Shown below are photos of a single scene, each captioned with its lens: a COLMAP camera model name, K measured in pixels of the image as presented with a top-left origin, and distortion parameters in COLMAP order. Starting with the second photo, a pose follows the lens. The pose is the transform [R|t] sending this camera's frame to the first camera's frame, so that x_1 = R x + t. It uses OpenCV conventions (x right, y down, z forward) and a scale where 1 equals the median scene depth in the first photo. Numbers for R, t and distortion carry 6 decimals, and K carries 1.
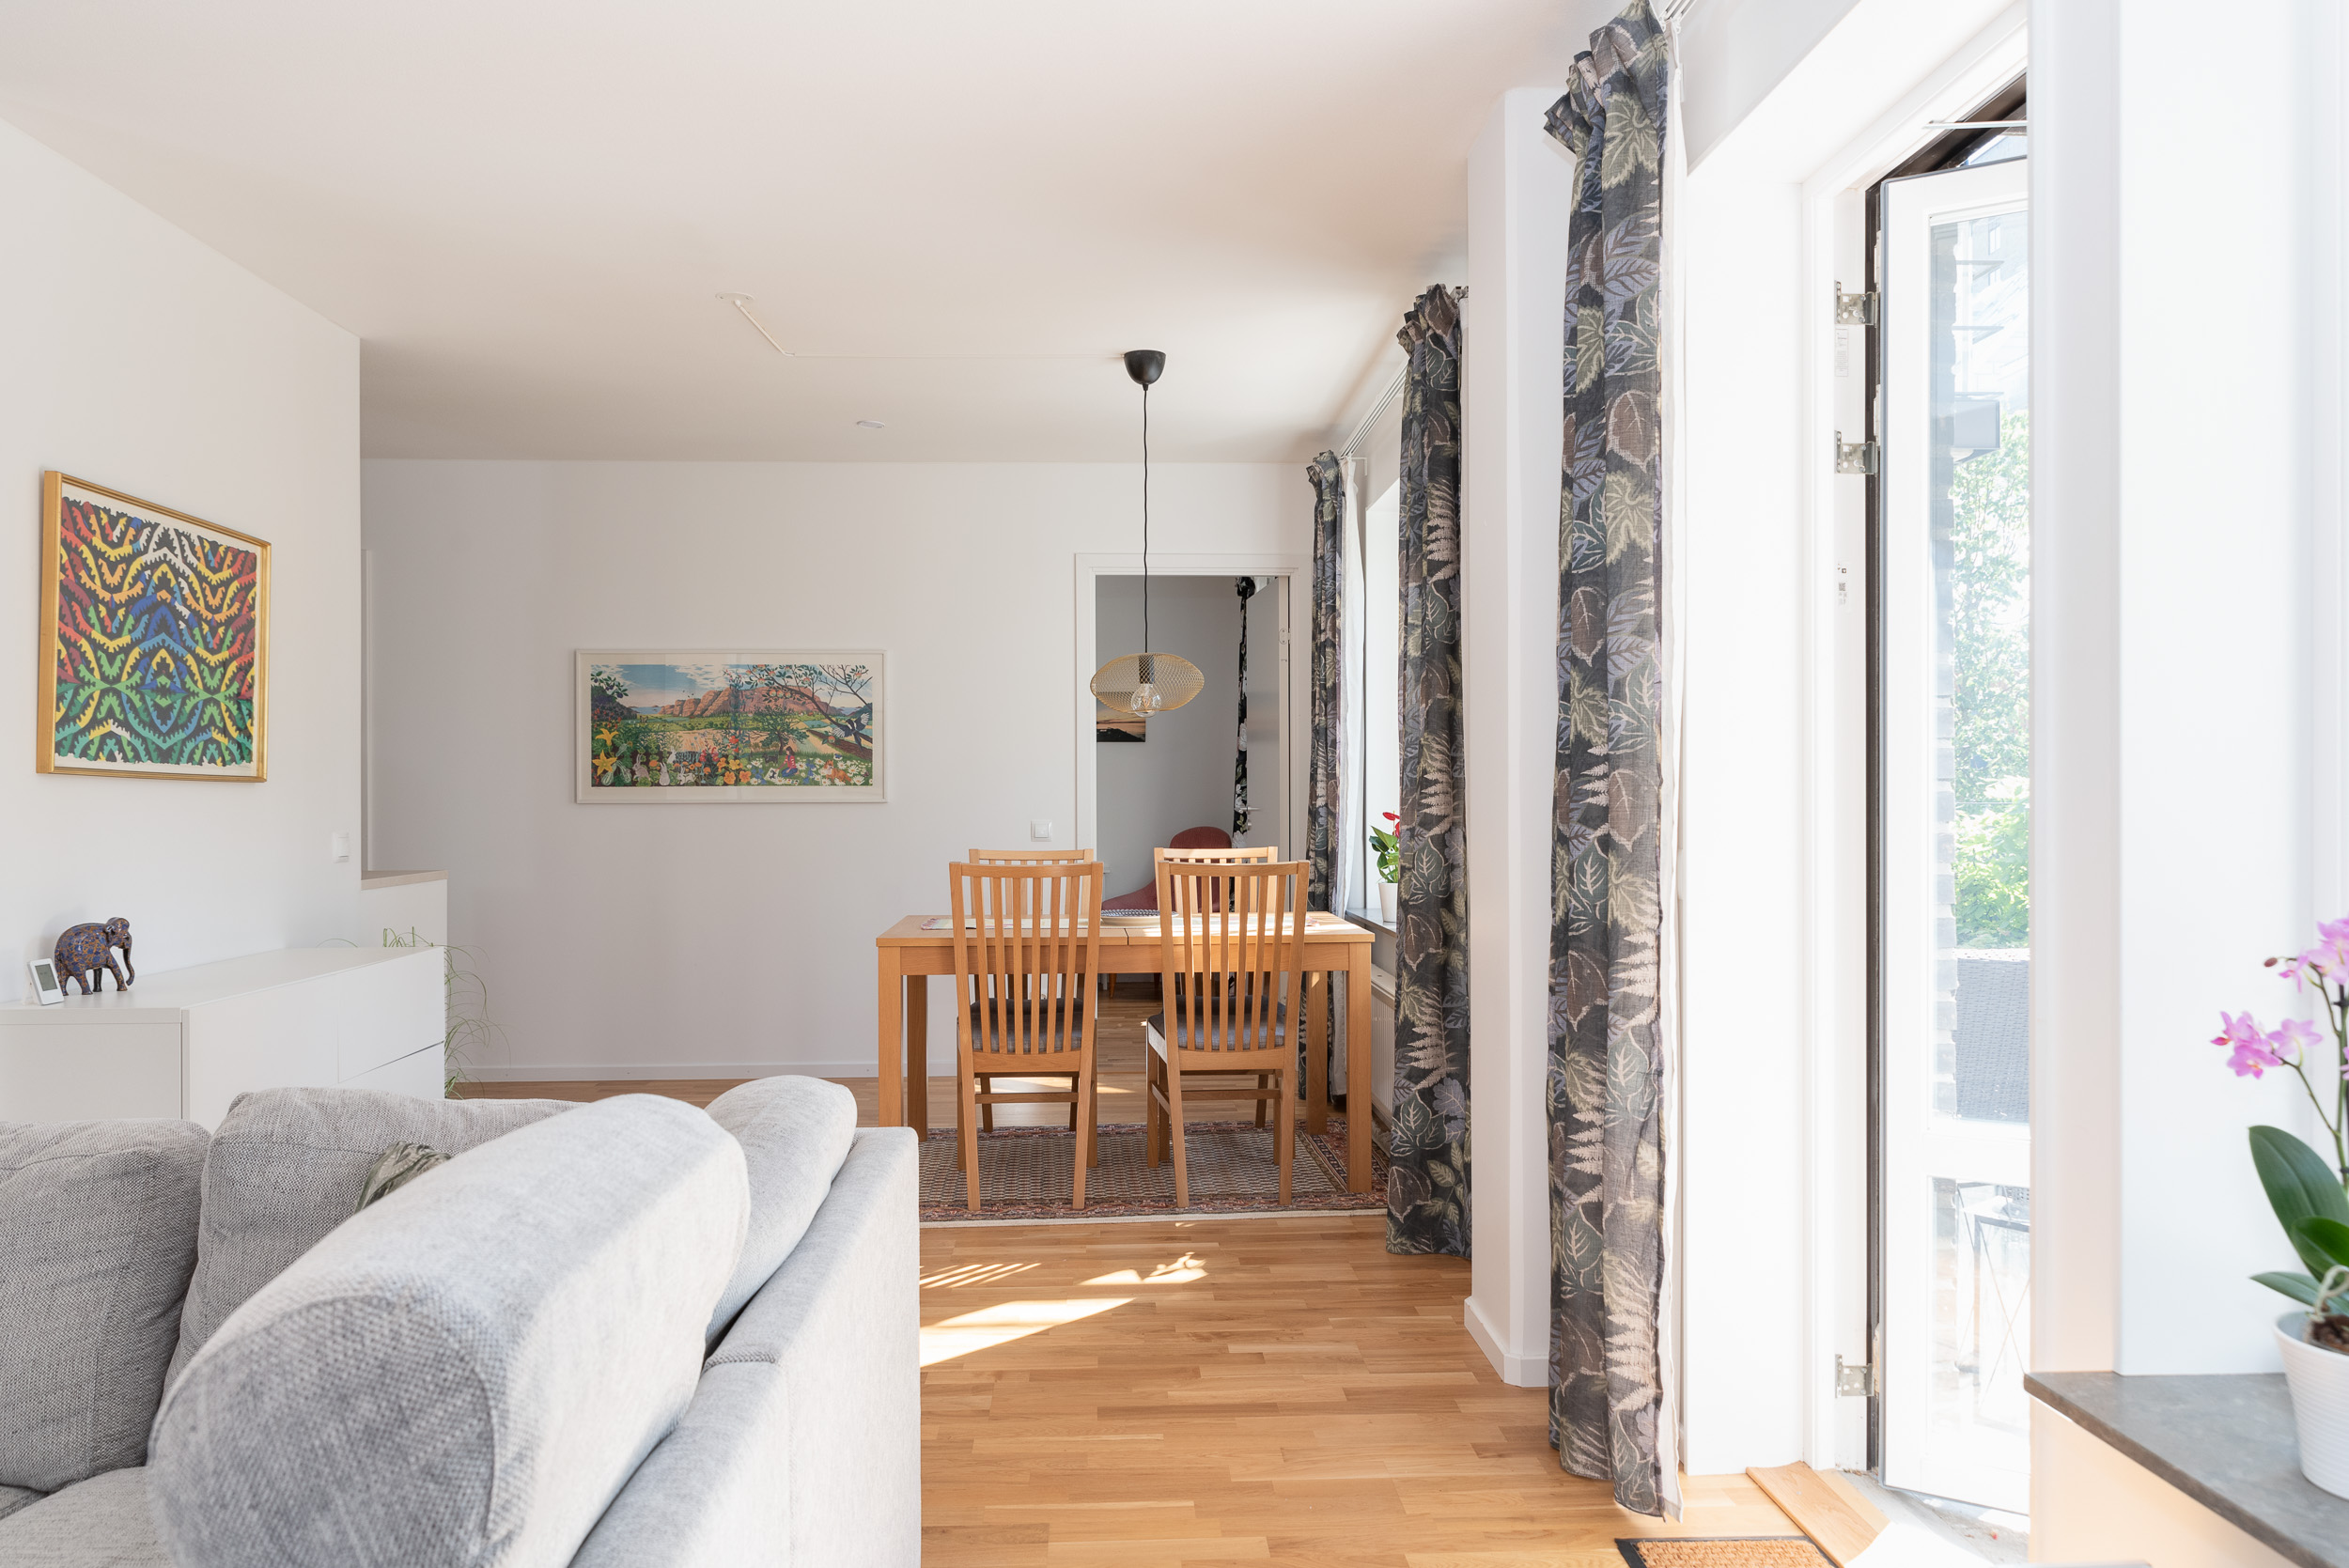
lens RADIAL K [[1610.3, 0, 1180.3], [0, 1610.3, 799.7], [0, 0, 1]] dist [-0.009562, -0.002148]
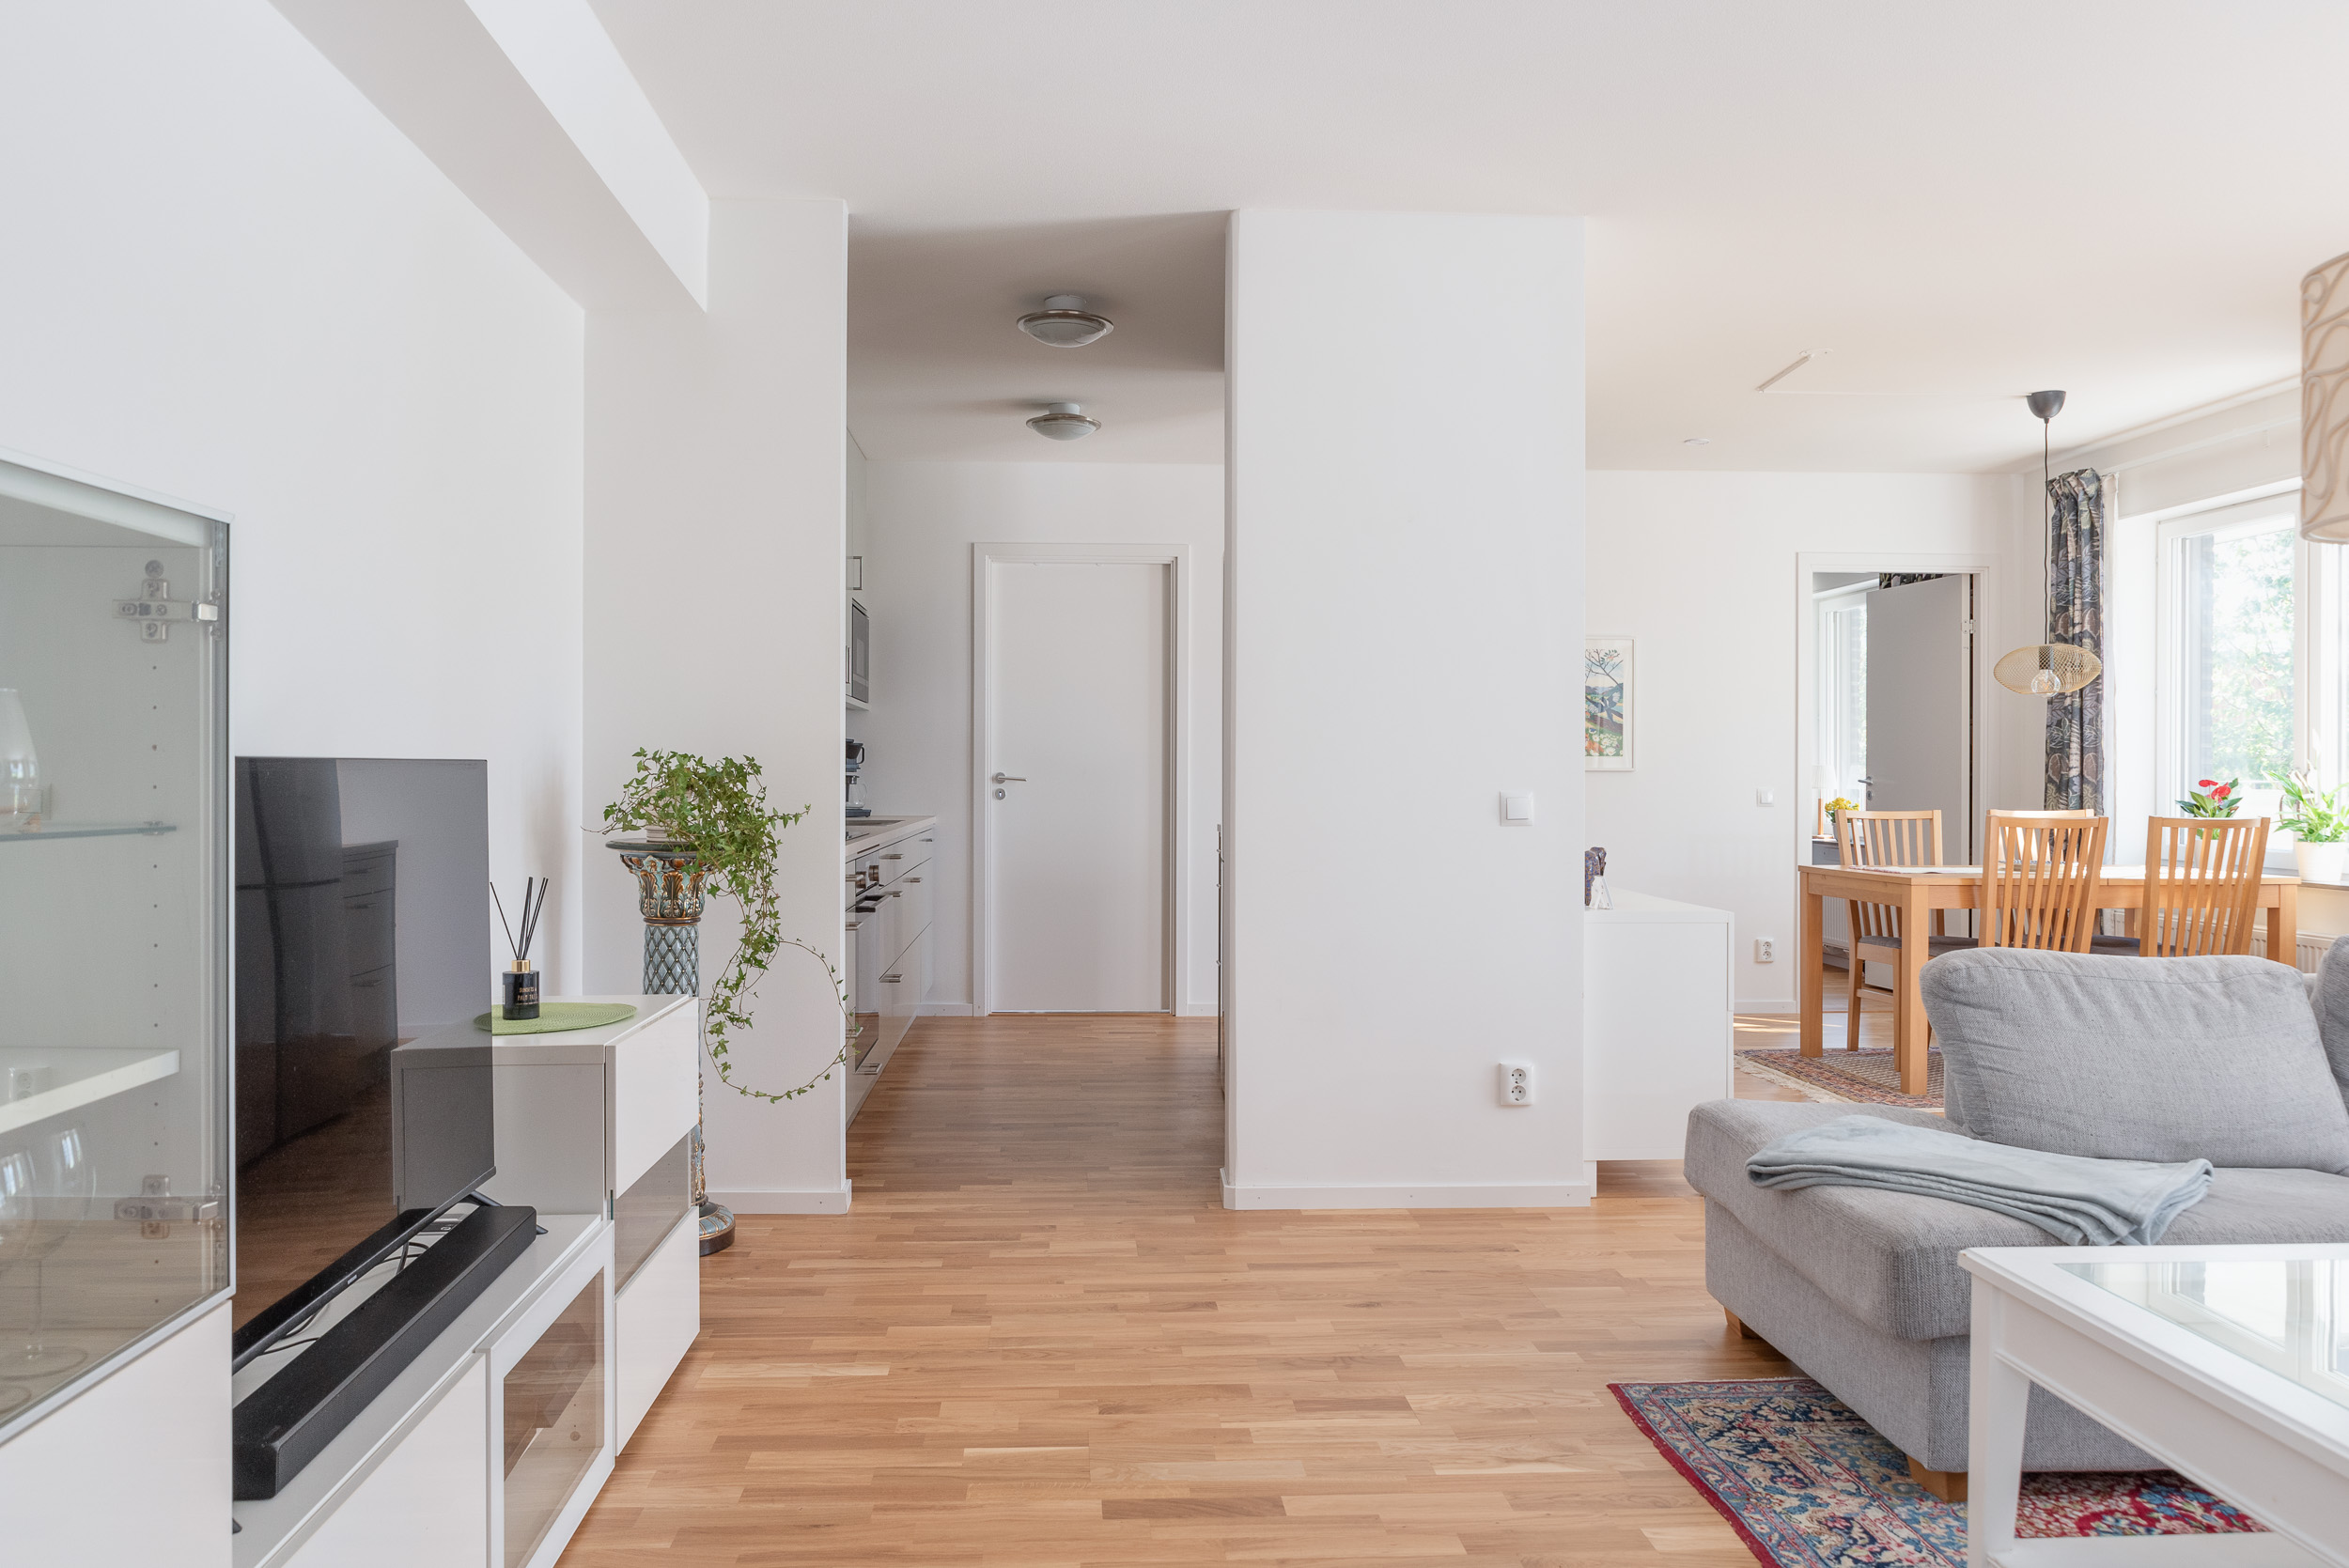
lens RADIAL K [[1610.3, 0, 1171.7], [0, 1610.3, 773.8], [0, 0, 1]] dist [-0.009562, -0.002148]
pose [[0.999917, 0.005519, 0.011680, -0.845266], [-0.005470, 0.999976, -0.004203, 0.016587], [-0.011703, 0.004139, 0.999923, -0.213237]]
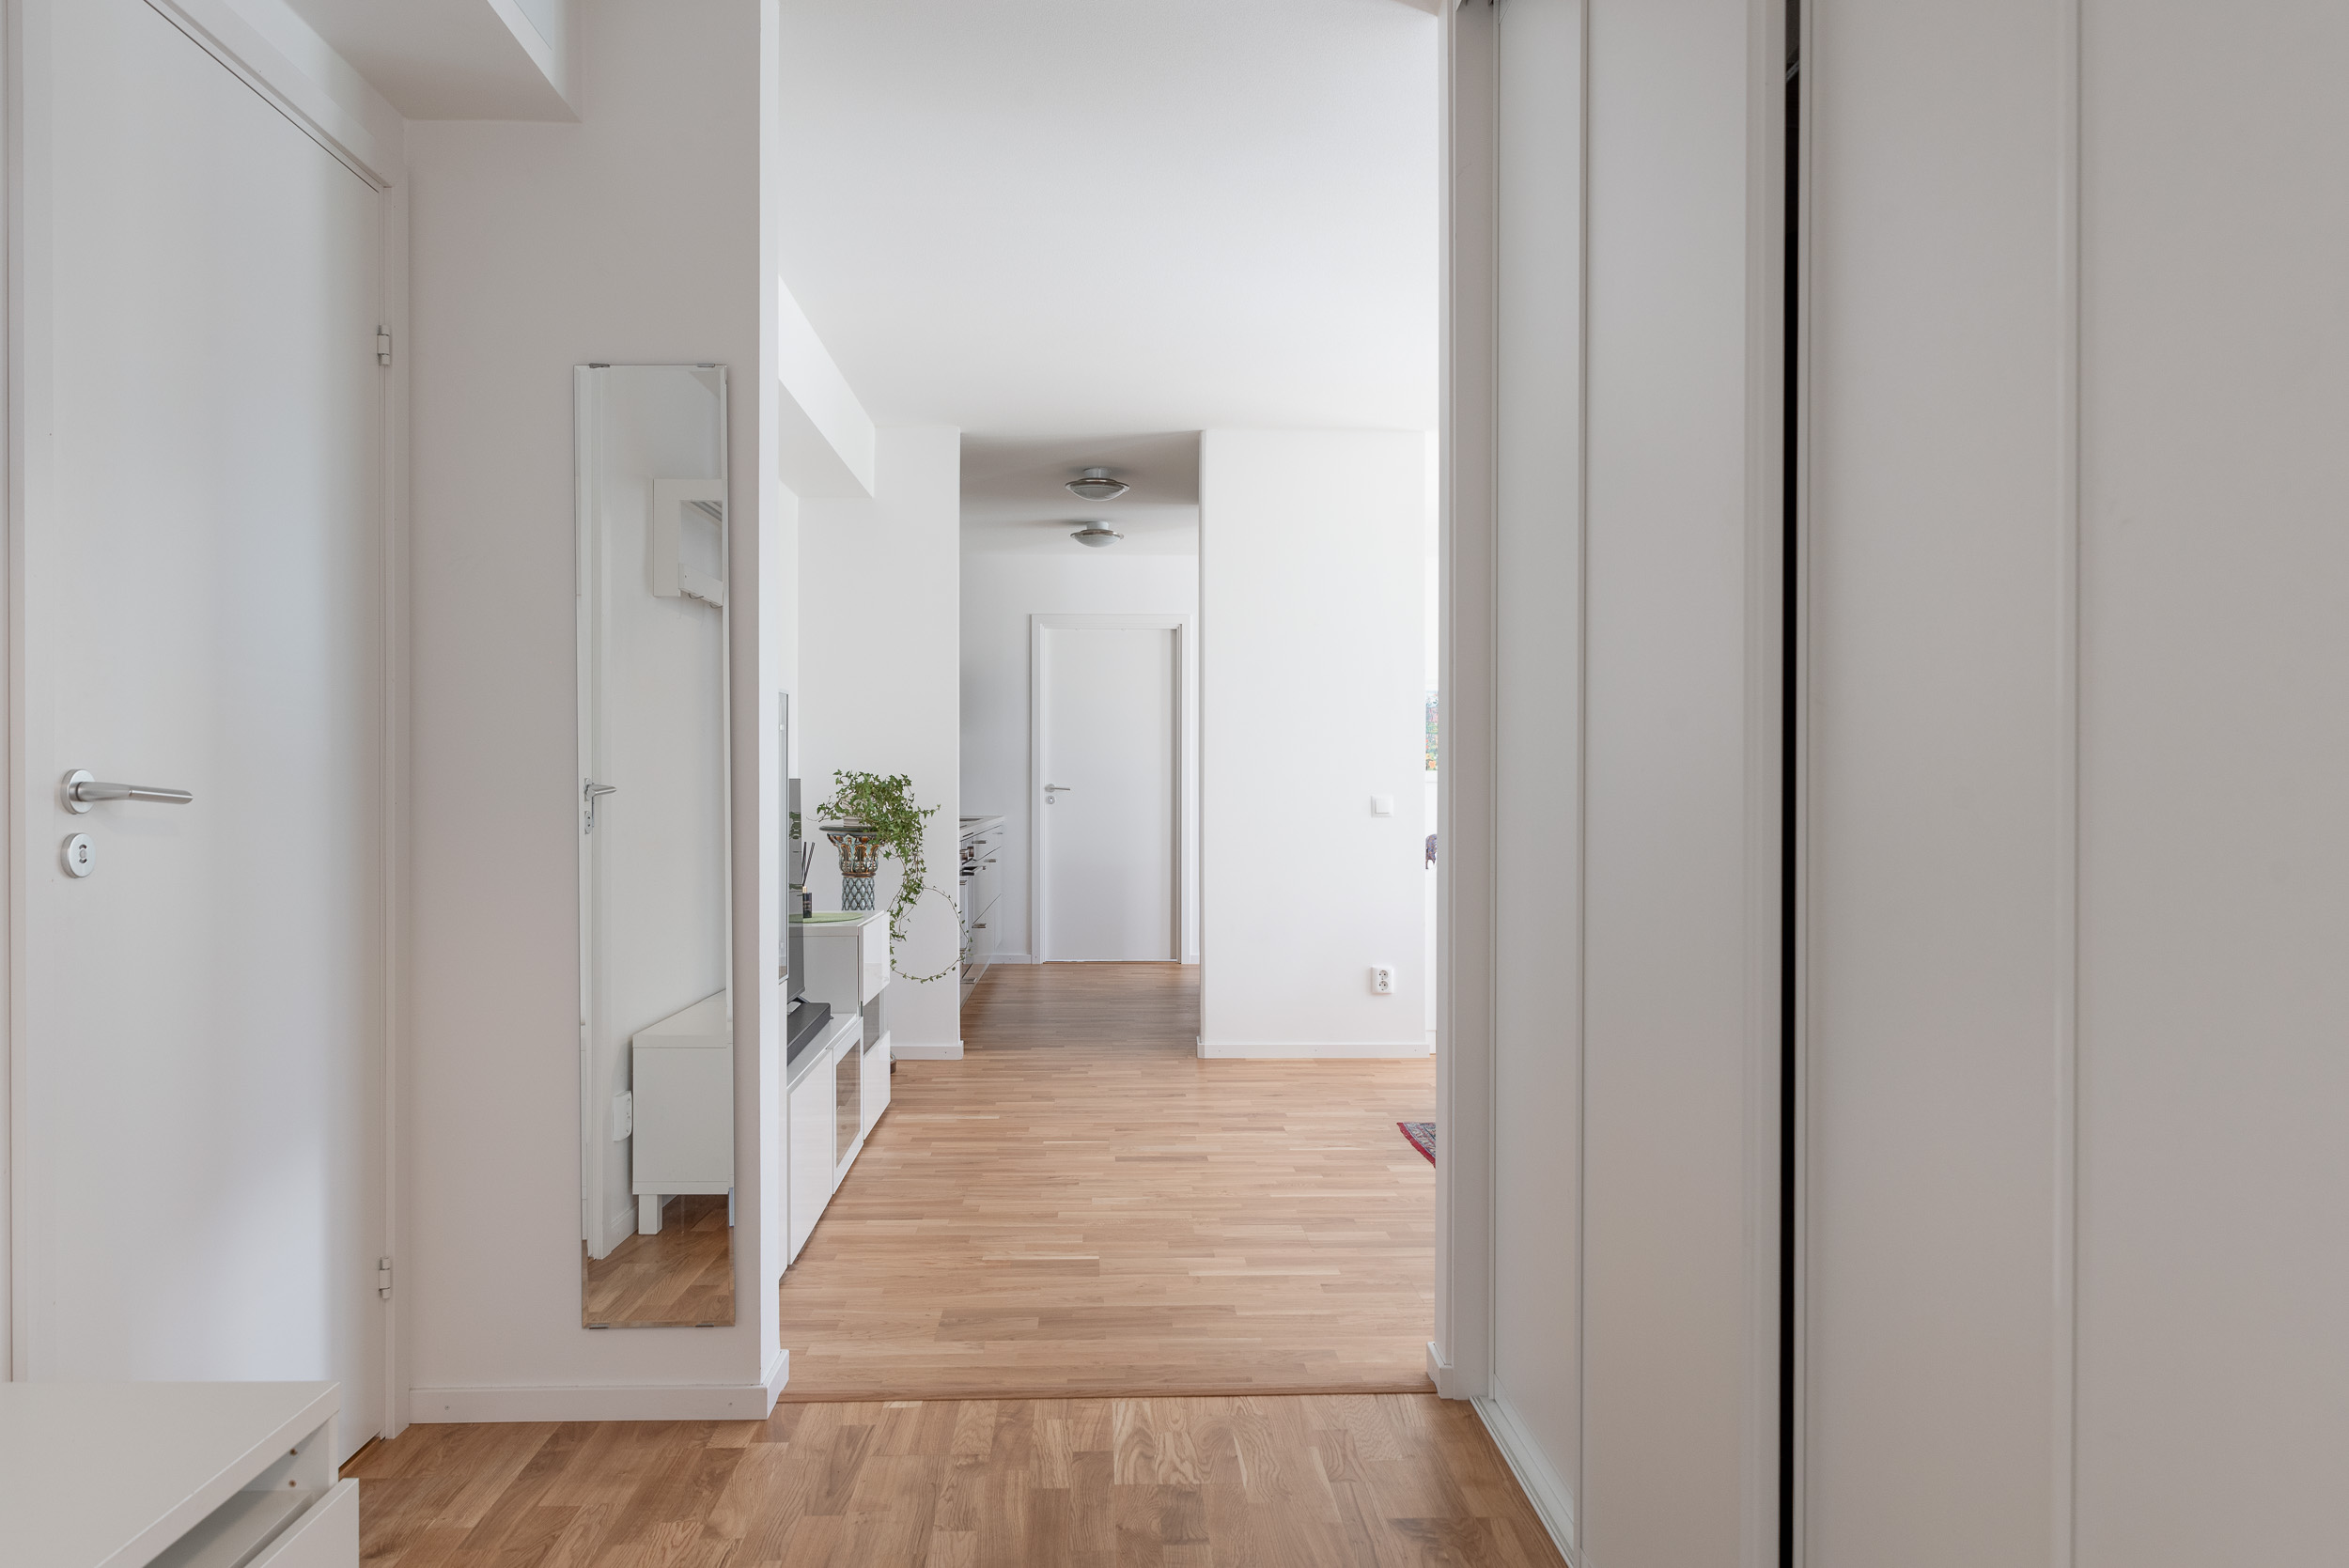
lens RADIAL K [[1581.2, 0, 1178.7], [0, 1581.2, 781.7], [0, 0, 1]] dist [0.007192, -0.001524]
pose [[0.999973, 0.003849, -0.006298, -0.807995], [-0.003885, 0.999976, -0.005737, 0.018289], [0.006276, 0.005762, 0.999964, -0.800906]]
